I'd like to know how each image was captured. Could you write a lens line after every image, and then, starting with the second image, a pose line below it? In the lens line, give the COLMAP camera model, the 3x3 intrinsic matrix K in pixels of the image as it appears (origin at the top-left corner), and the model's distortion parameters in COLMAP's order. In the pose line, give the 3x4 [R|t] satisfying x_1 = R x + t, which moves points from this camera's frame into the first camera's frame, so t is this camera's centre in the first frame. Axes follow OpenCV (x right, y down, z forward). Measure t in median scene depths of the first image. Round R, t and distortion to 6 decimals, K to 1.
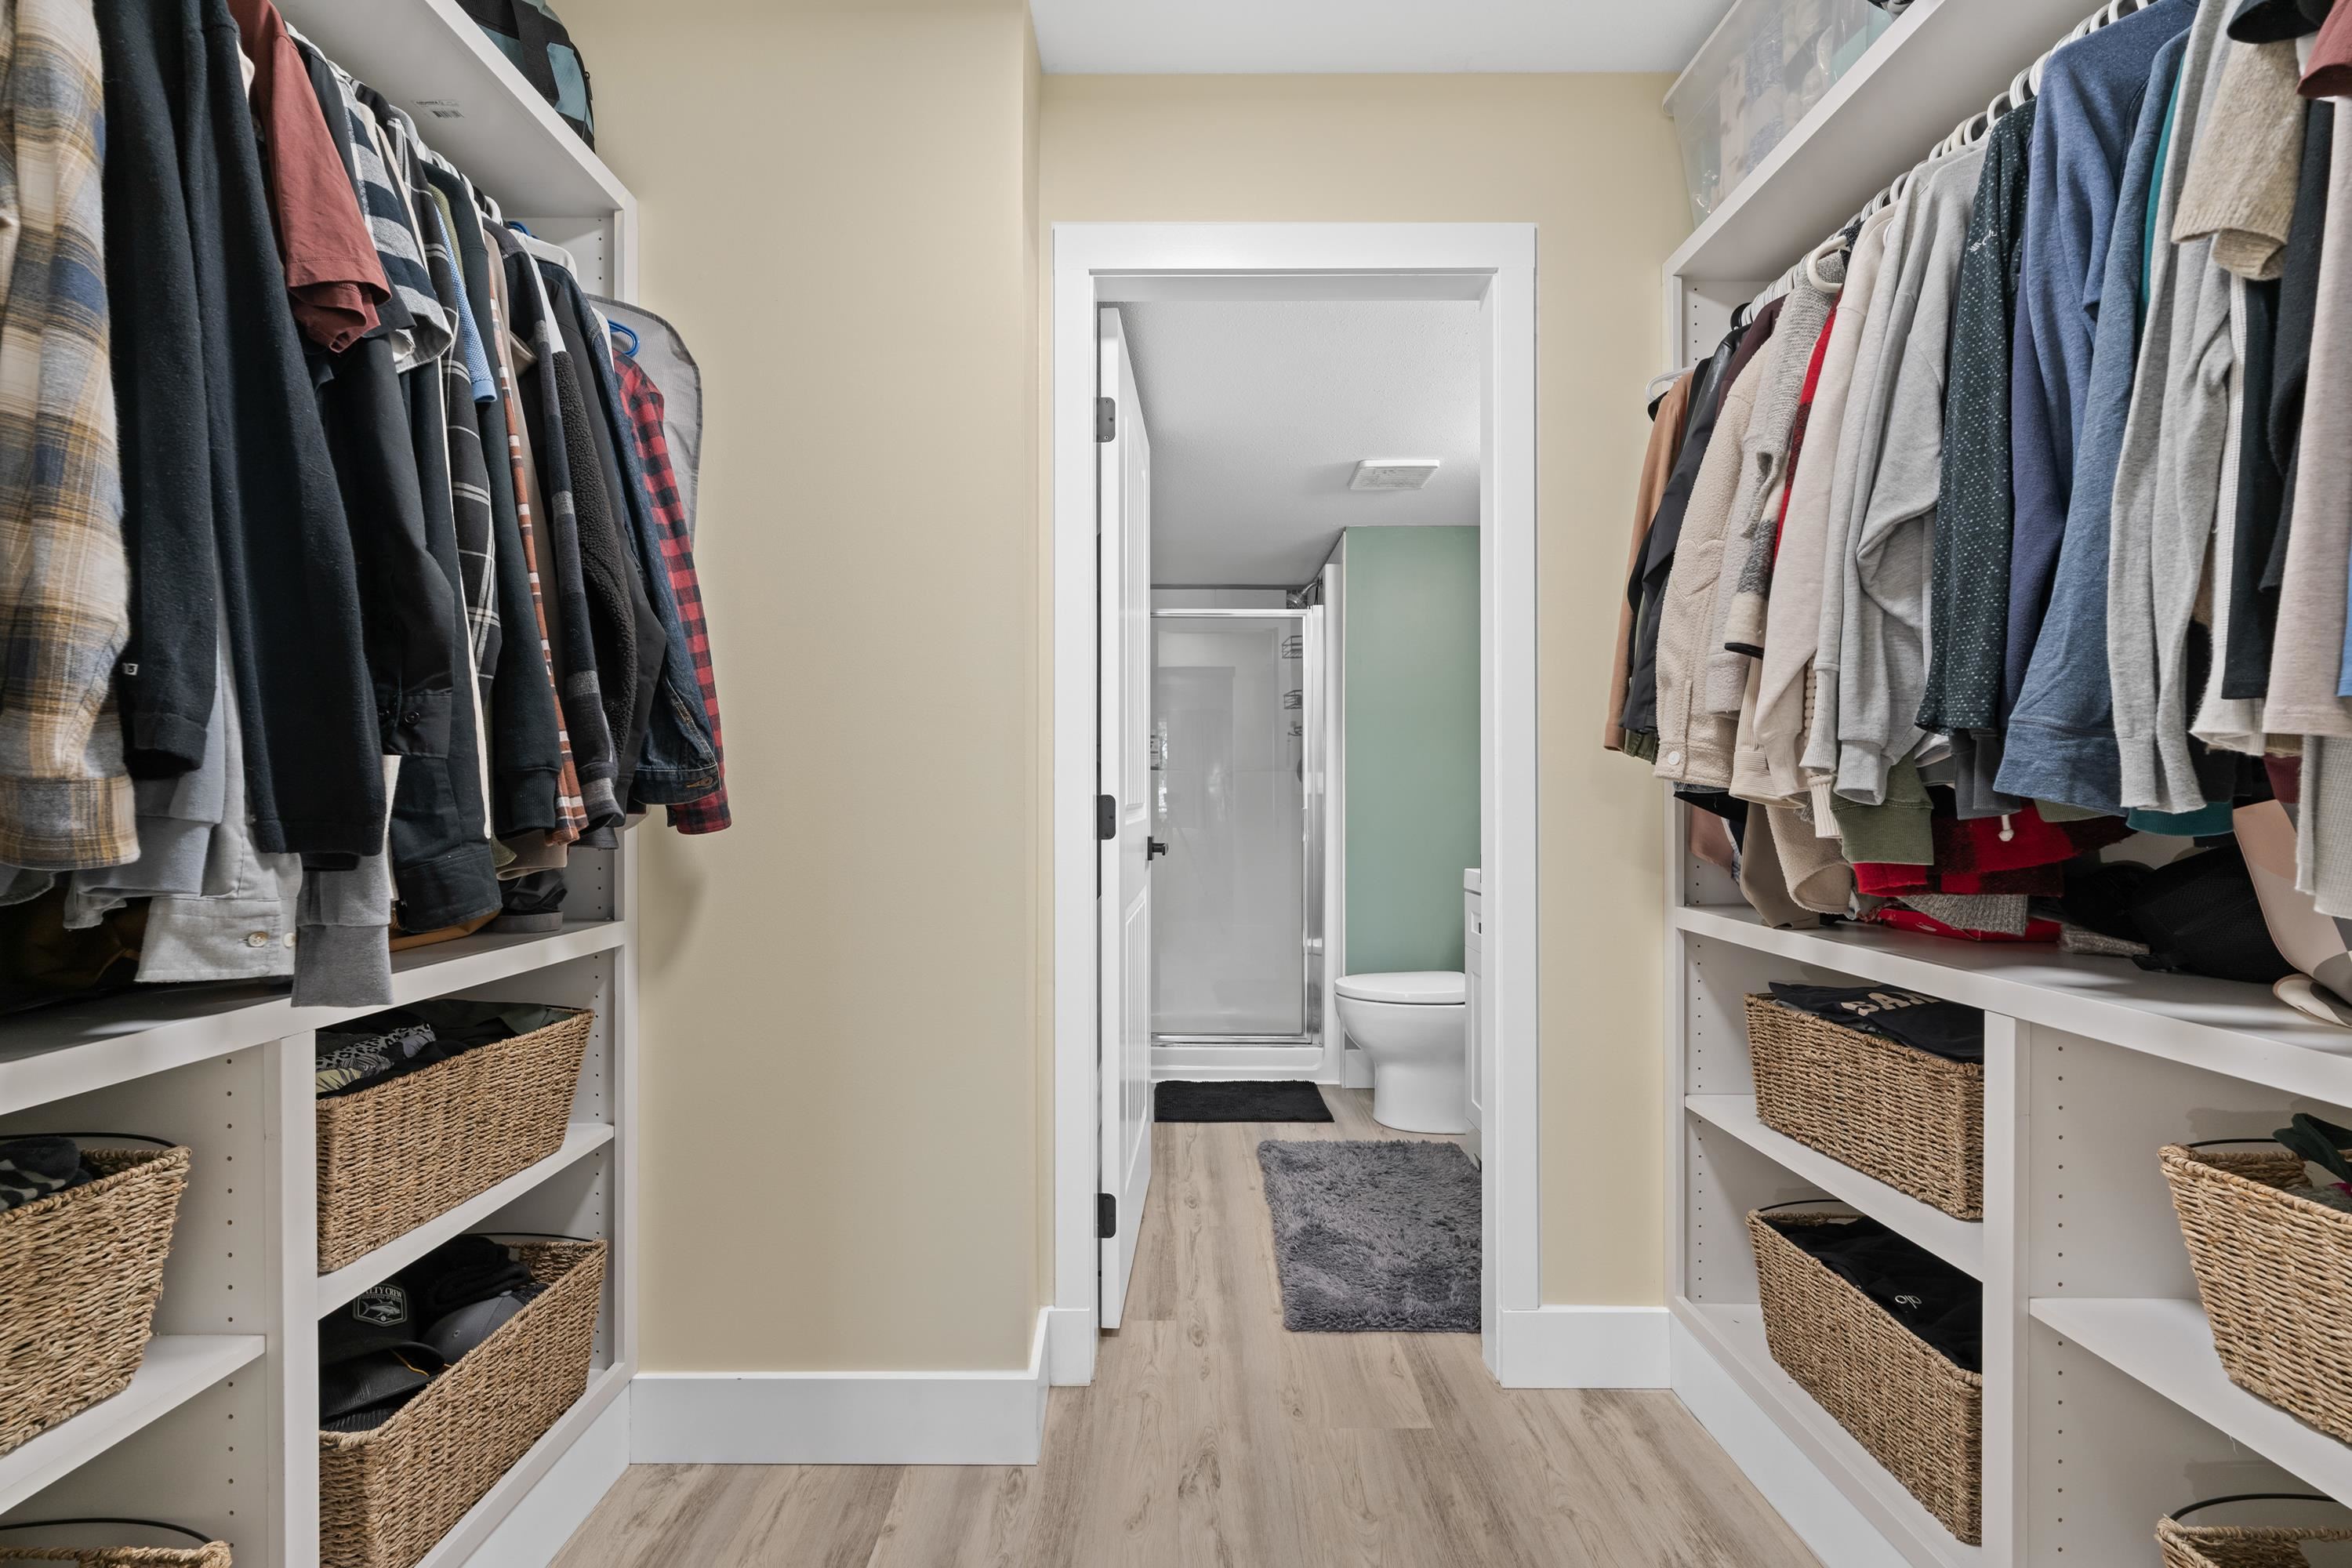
lens RADIAL K [[955.8, 0, 1165.2], [0, 955.8, 791.8], [0, 0, 1]] dist [0.000327, -0.000452]
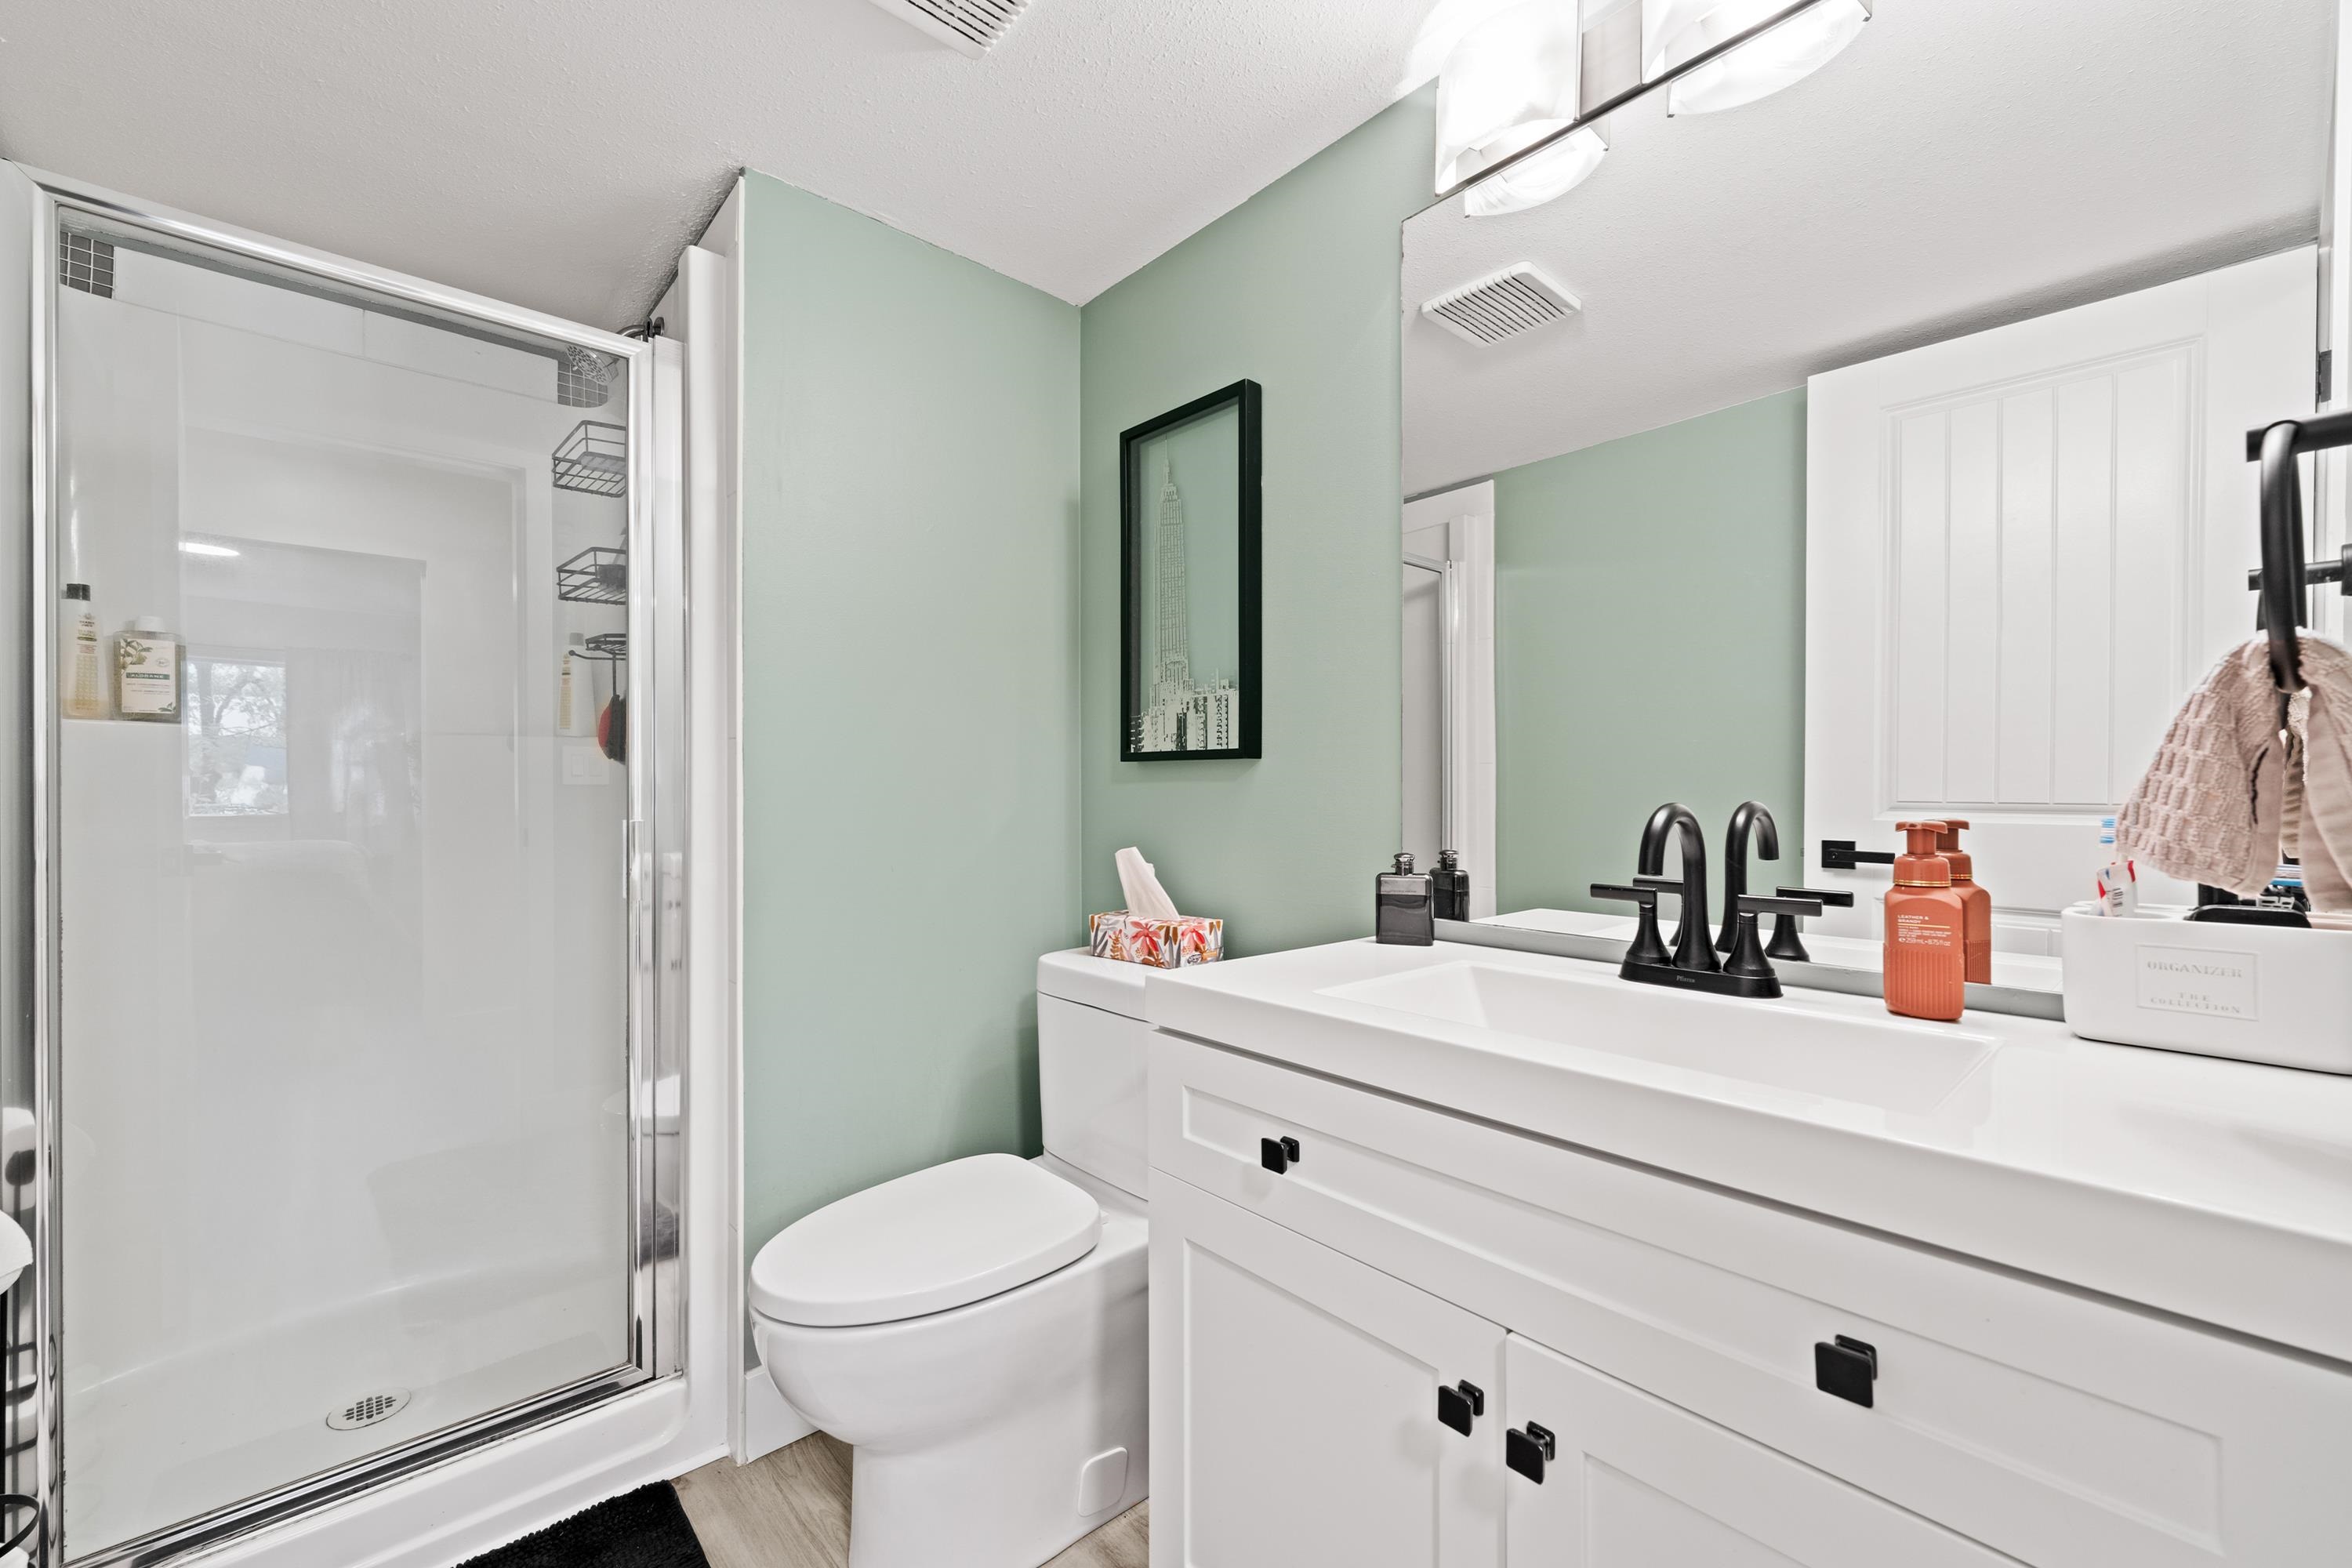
lens RADIAL K [[941.4, 0, 1172.3], [0, 941.4, 796.5], [0, 0, 1]] dist [-0.000942, -0.000482]
pose [[0.782221, 0.000569, 0.623001, 0.071008], [0.002956, 0.999985, -0.004624, 0.017628], [-0.622994, 0.005459, 0.782207, 0.524820]]
